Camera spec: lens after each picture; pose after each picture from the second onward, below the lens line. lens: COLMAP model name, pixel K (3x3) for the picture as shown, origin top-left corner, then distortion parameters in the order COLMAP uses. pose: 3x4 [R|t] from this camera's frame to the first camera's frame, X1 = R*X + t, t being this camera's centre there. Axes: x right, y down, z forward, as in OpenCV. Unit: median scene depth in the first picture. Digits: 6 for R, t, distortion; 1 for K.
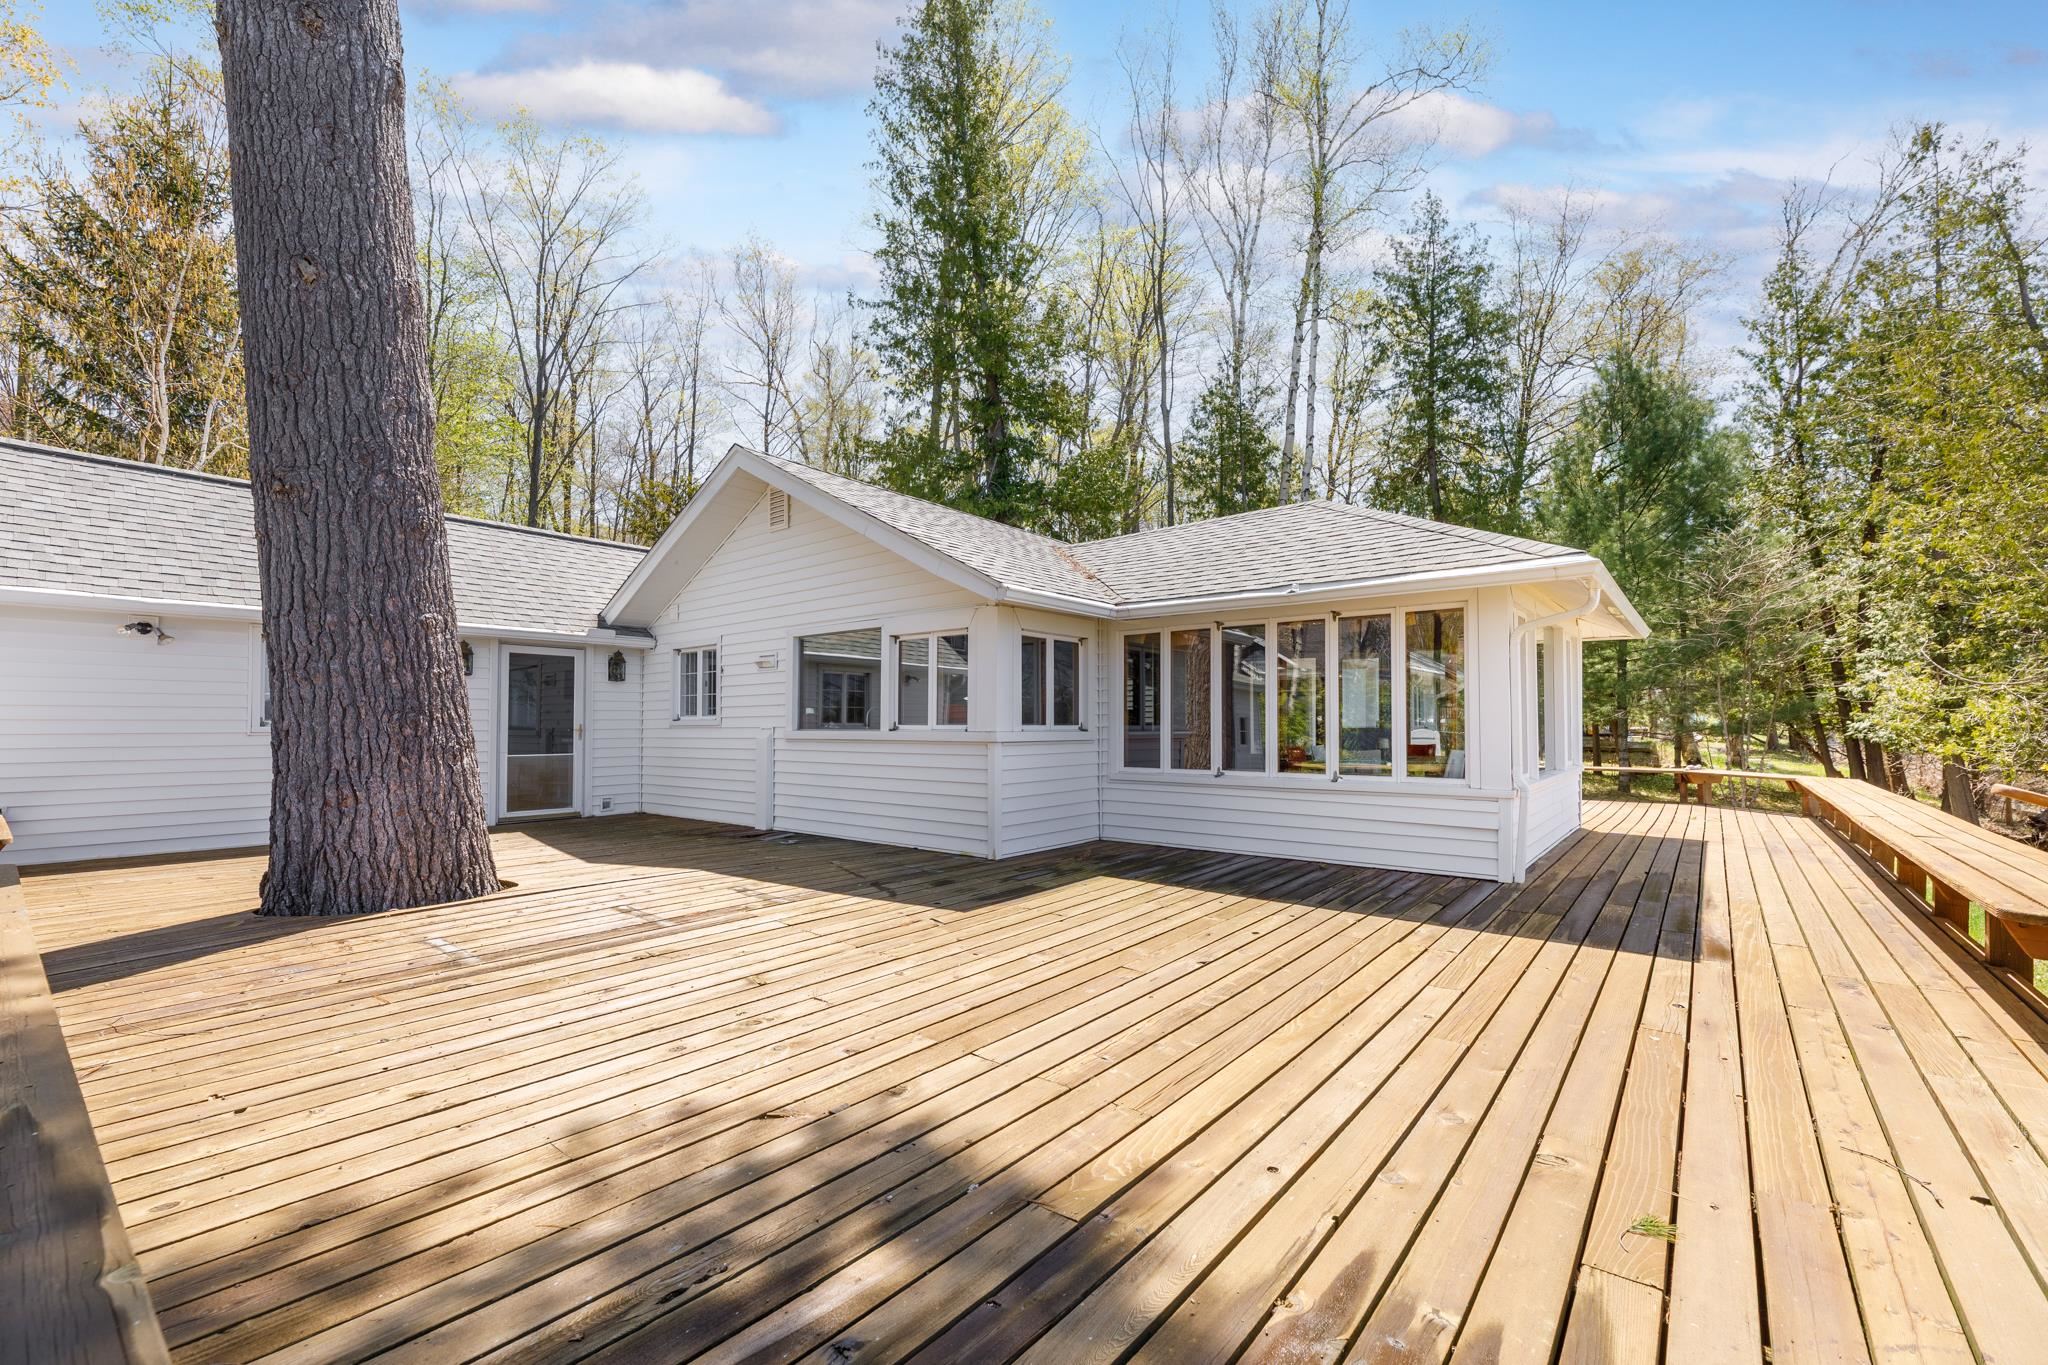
lens RADIAL K [[838.8, 0, 1024.0], [0, 838.8, 682.5], [0, 0, 1]] dist [-0.000168, 0.000011]
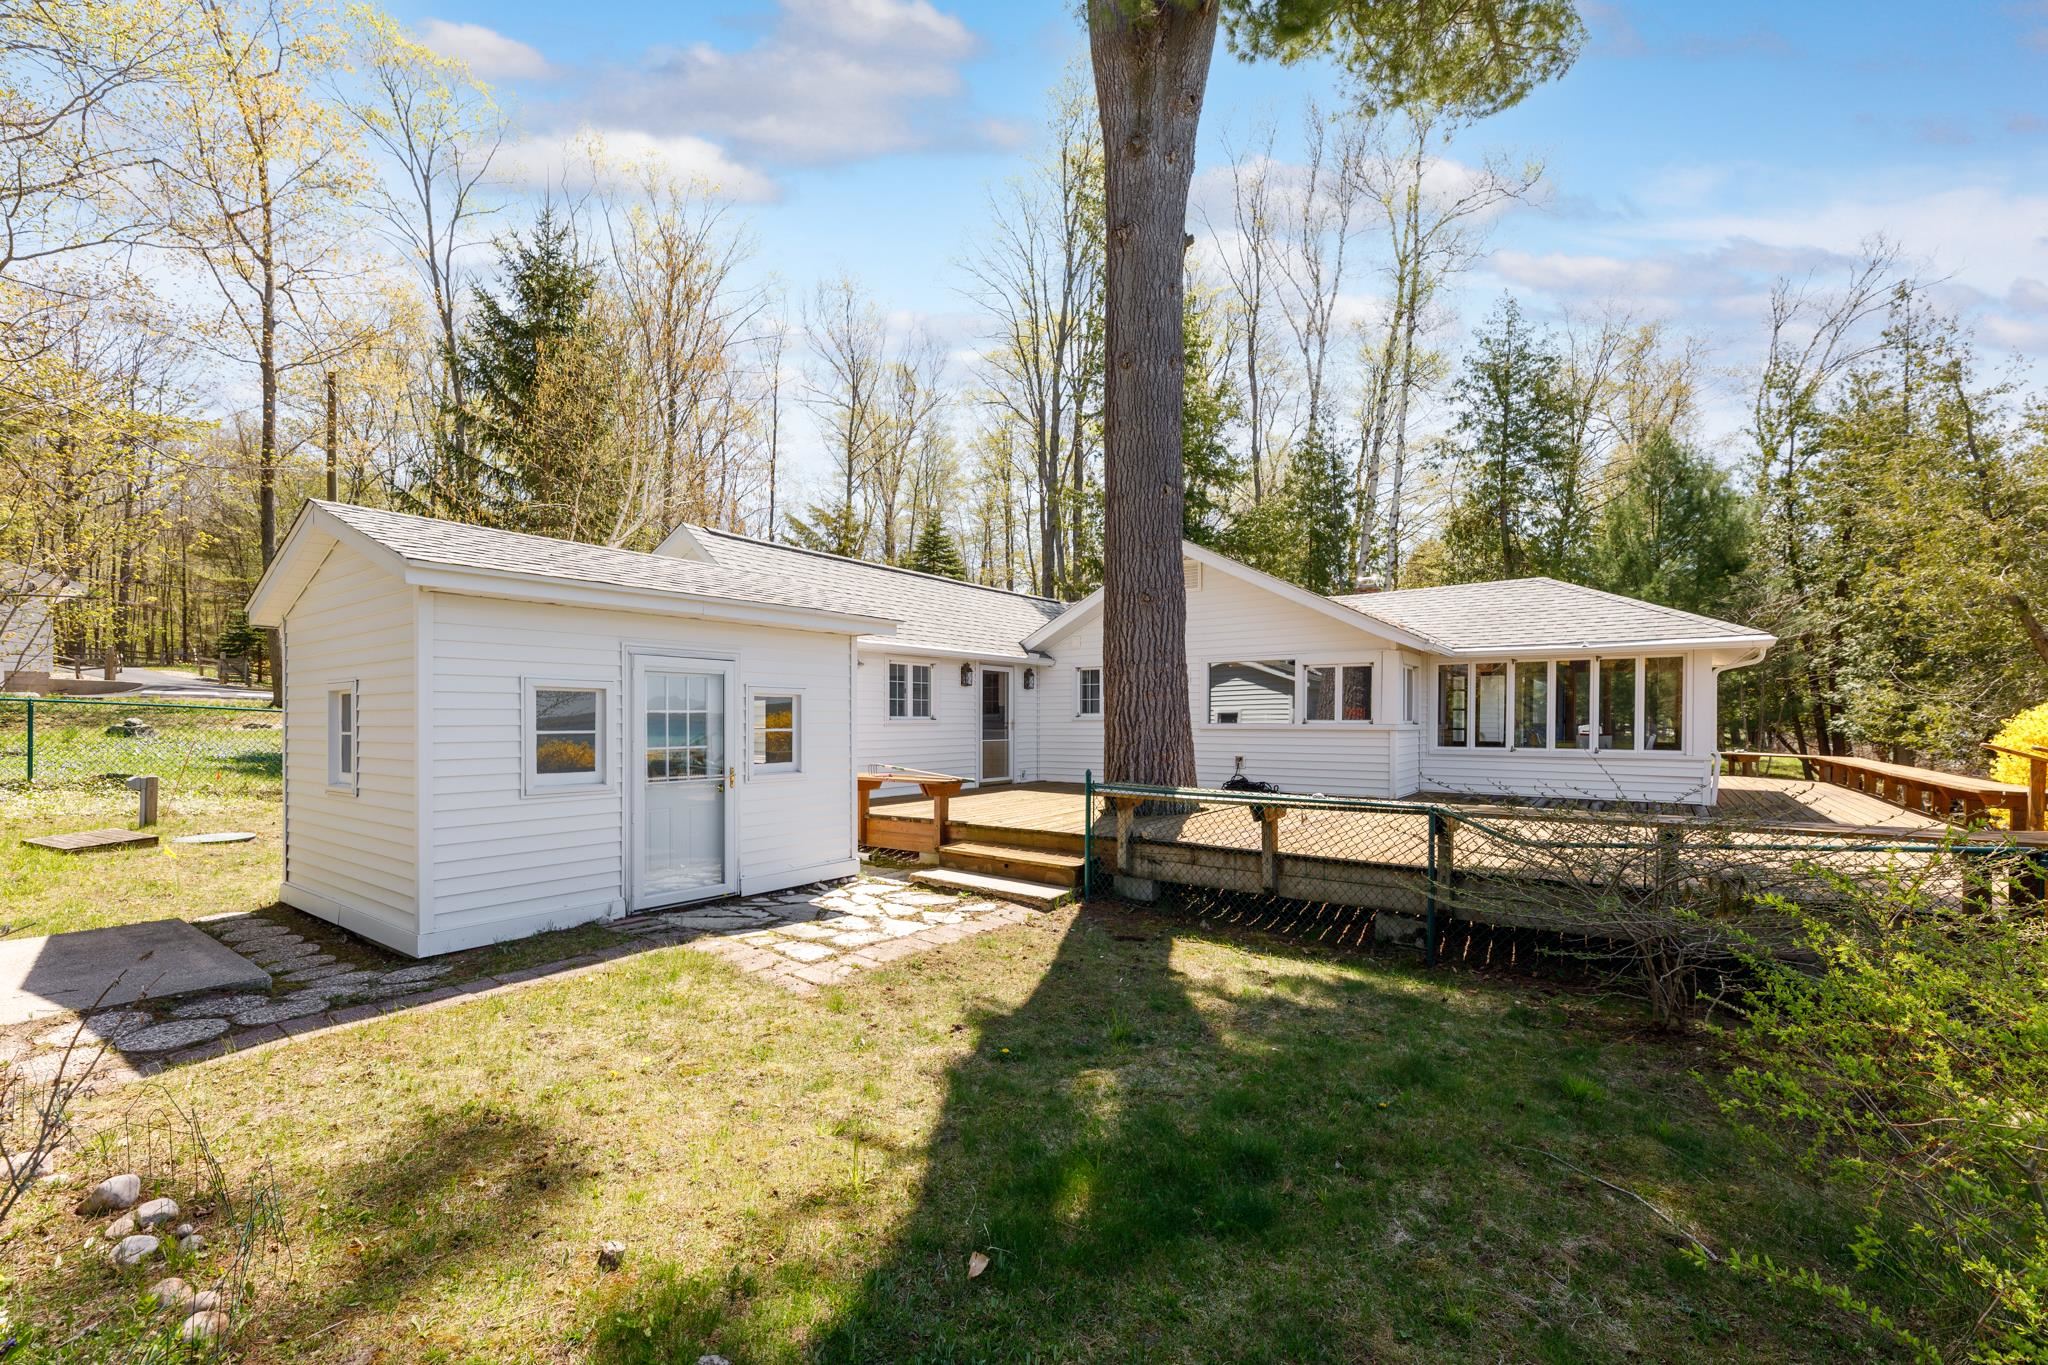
lens RADIAL K [[838.5, 0, 1022.2], [0, 838.5, 704.9], [0, 0, 1]] dist [0.002130, 0.000303]
pose [[0.998646, 0.003932, 0.051868, -0.412514], [-0.005543, 0.999505, 0.030969, -0.013709], [-0.051720, -0.031214, 0.998174, -0.306915]]
